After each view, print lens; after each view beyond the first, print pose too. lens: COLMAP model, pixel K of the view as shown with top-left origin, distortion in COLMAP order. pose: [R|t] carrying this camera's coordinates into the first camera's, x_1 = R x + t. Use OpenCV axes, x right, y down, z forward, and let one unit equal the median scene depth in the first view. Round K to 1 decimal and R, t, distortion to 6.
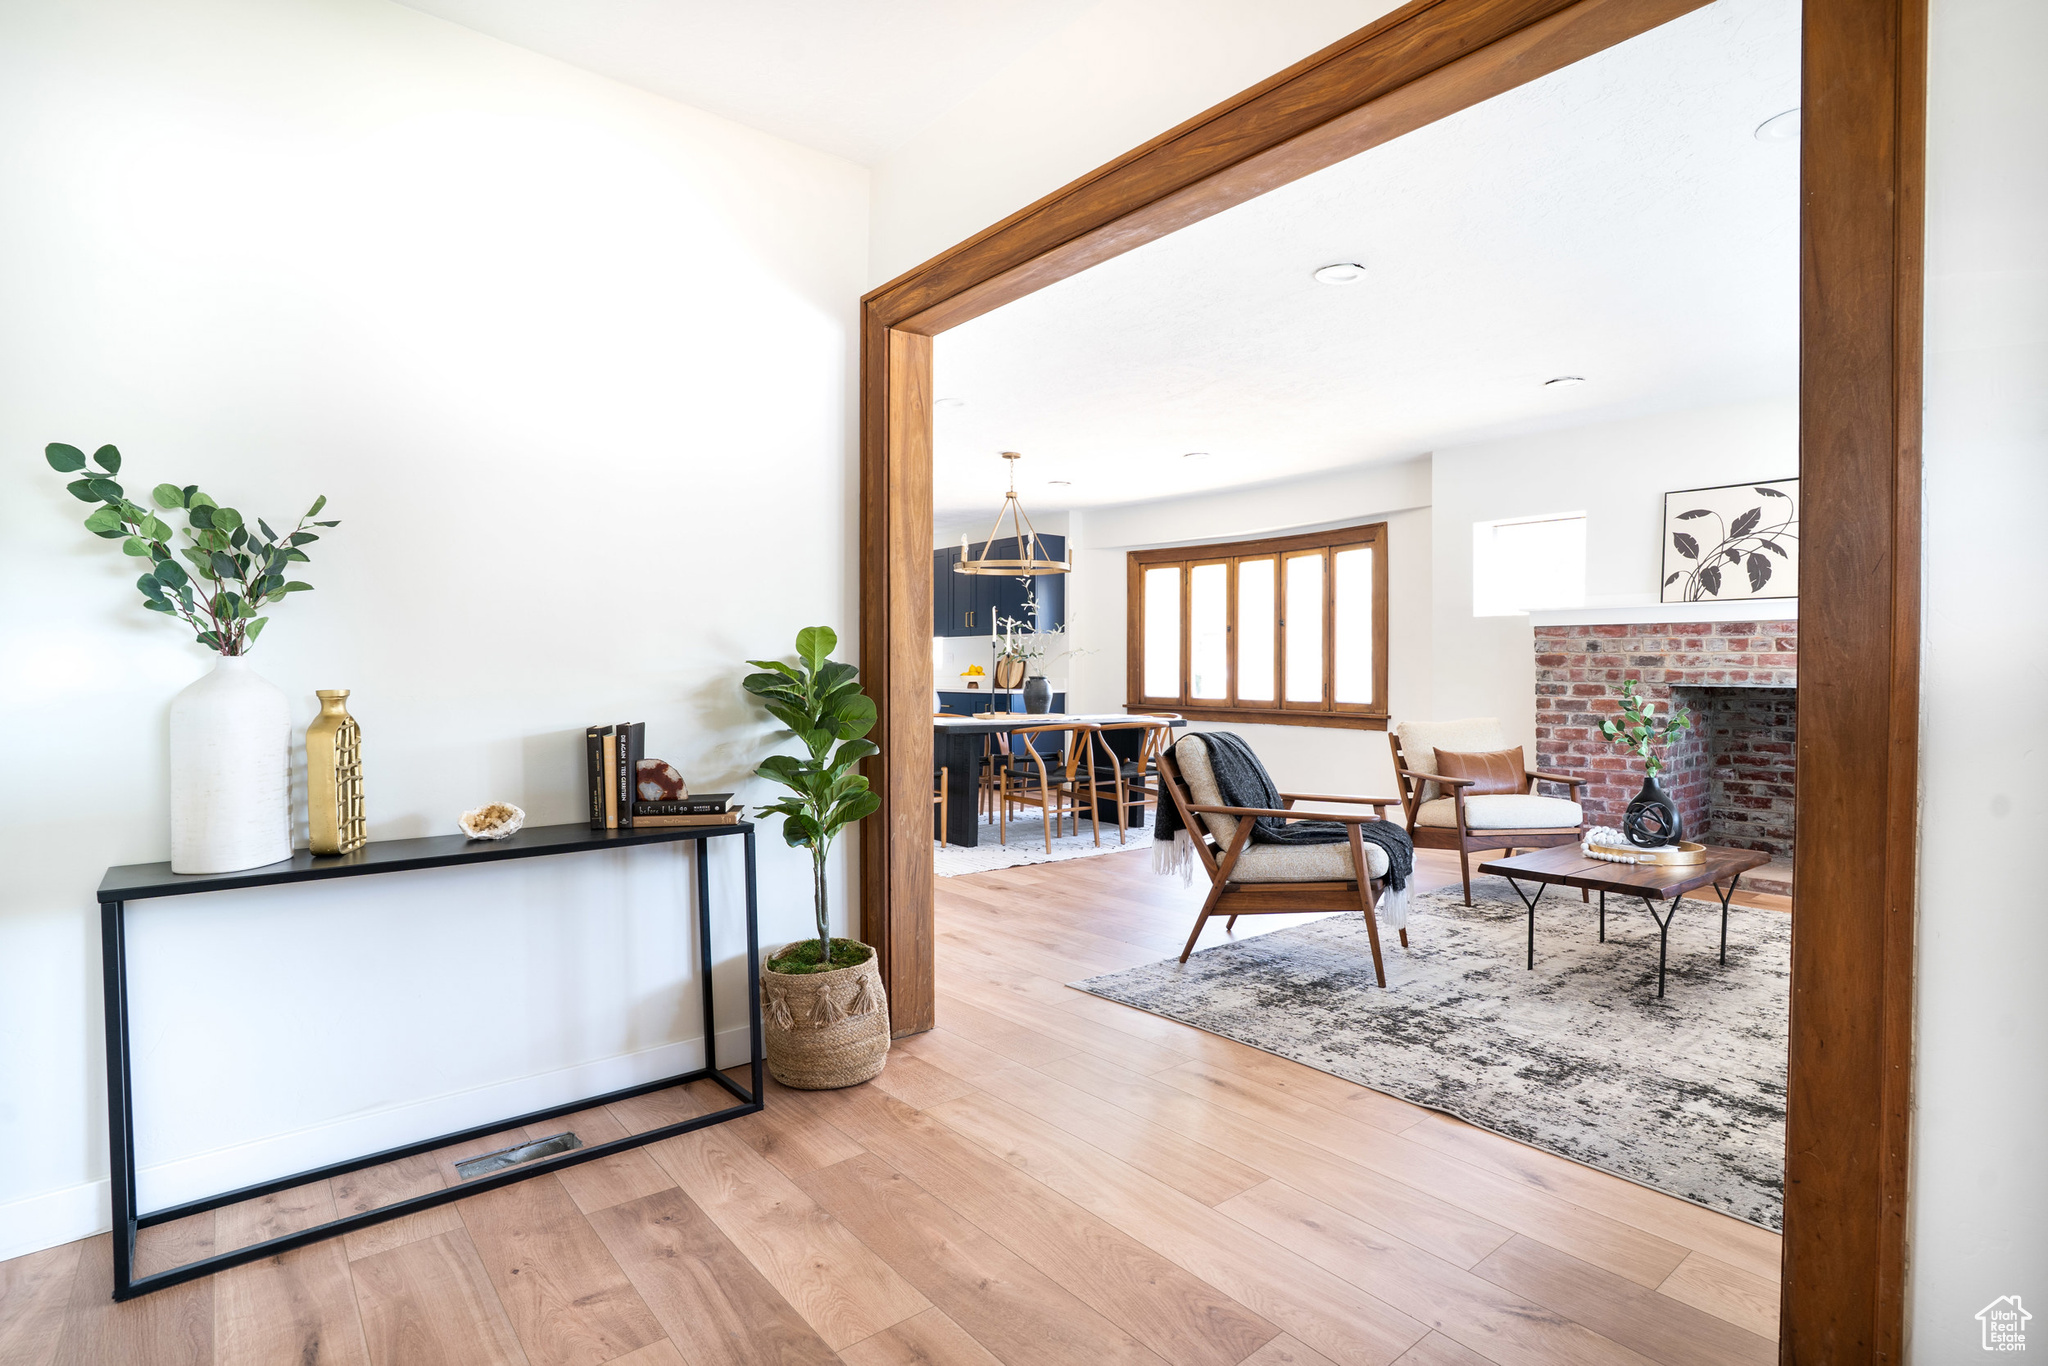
lens RADIAL K [[1026.2, 0, 1023.7], [0, 1026.2, 679.3], [0, 0, 1]] dist [-0.047066, 0.009743]
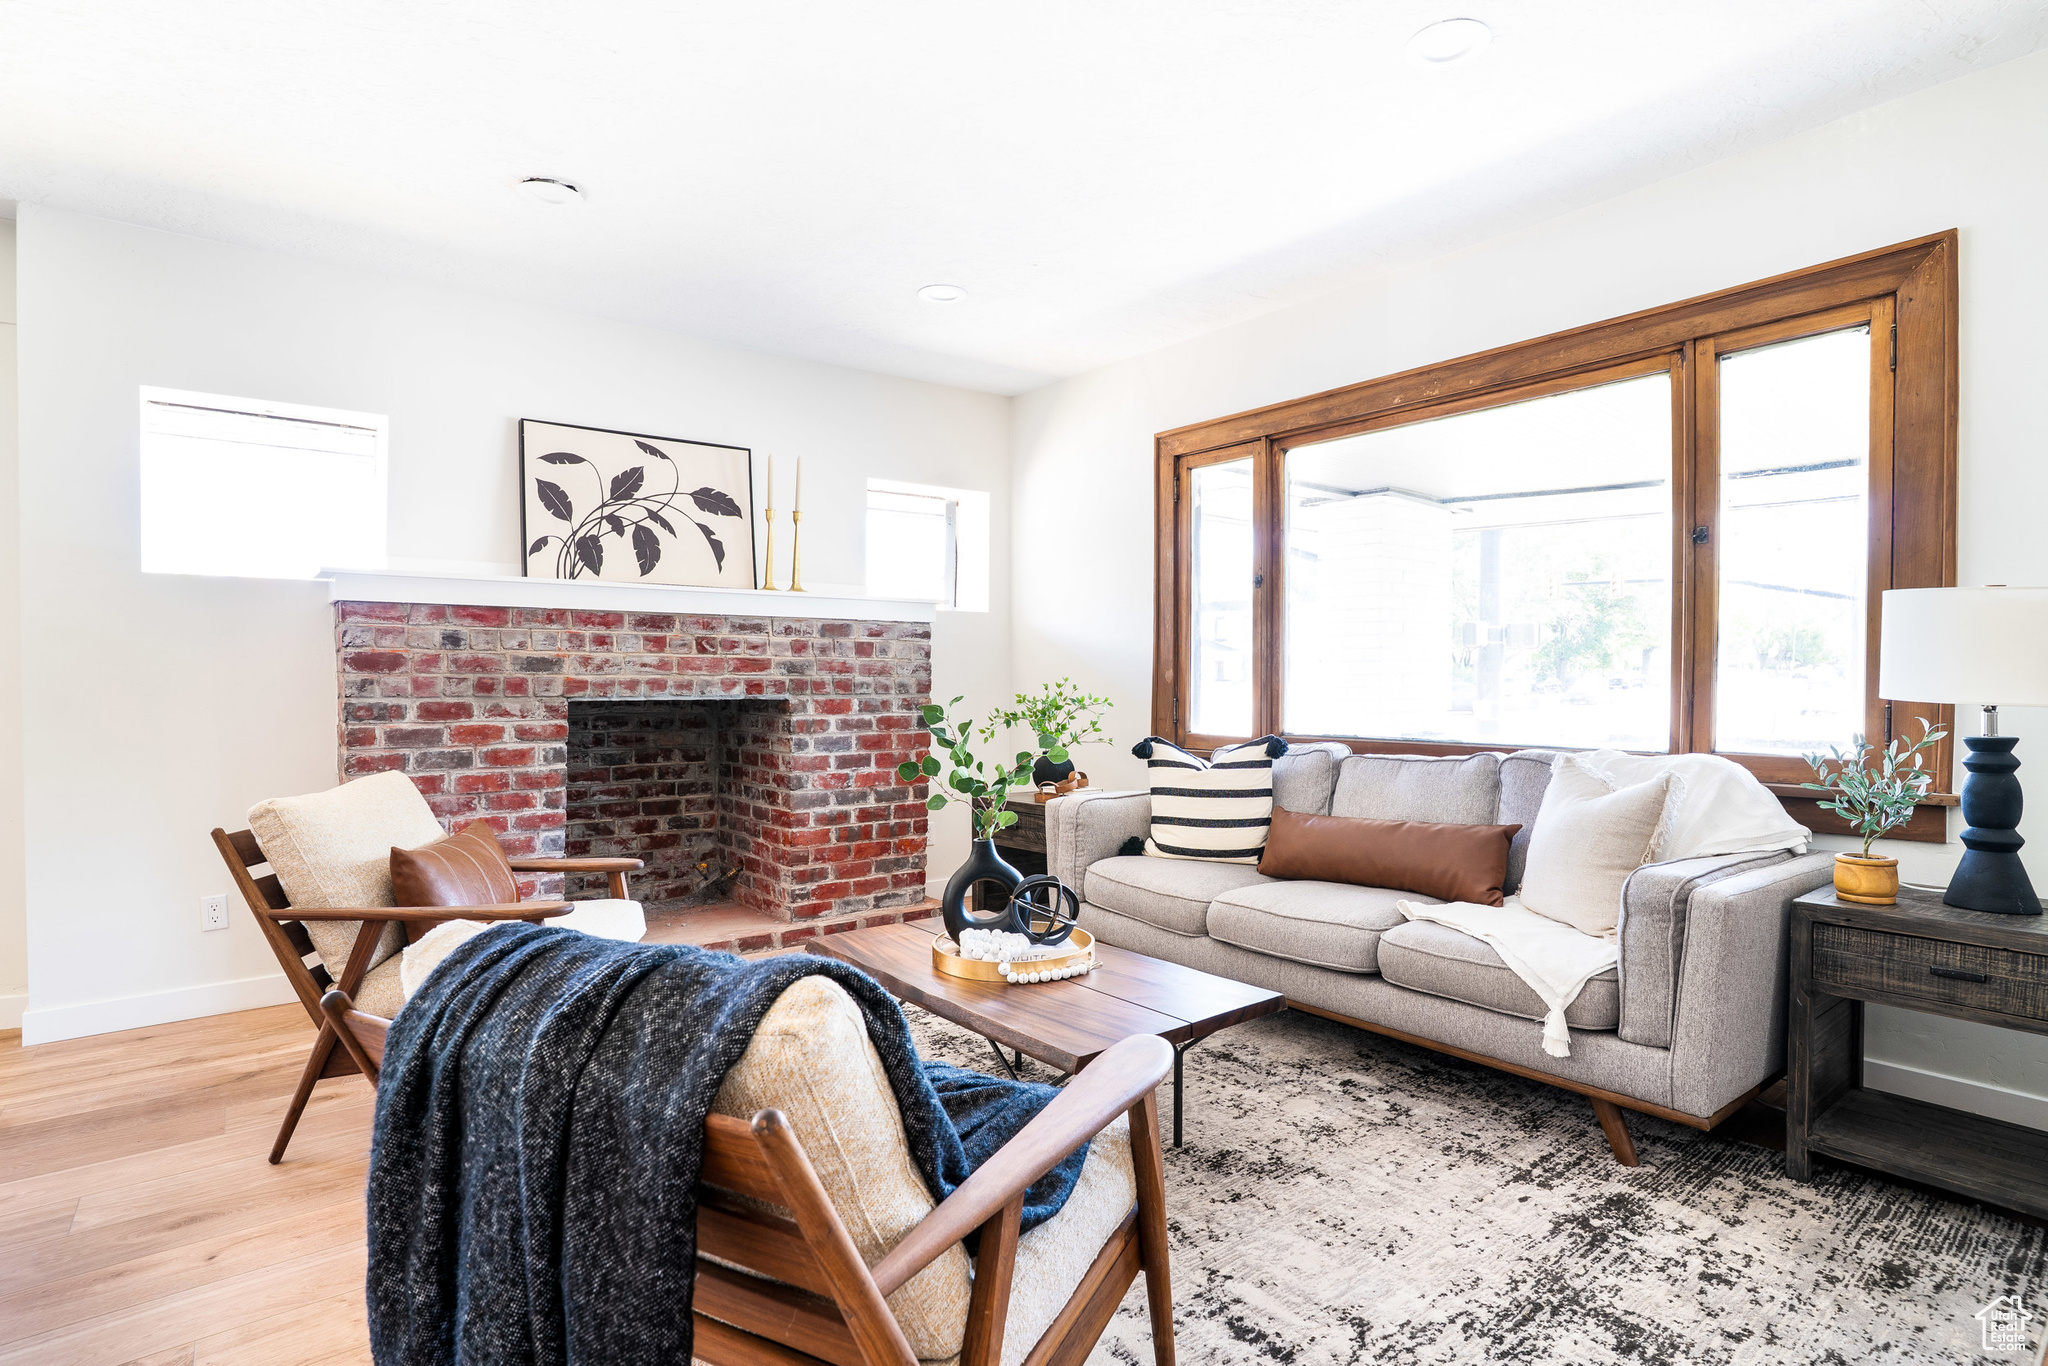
lens RADIAL K [[1026.2, 0, 1009.3], [0, 1026.2, 692.7], [0, 0, 1]] dist [-0.047066, 0.009743]
pose [[0.025525, -0.018394, 0.999505, -0.045600], [0.010221, 0.999783, 0.018138, -0.008456], [-0.999622, 0.009753, 0.025707, 0.683046]]
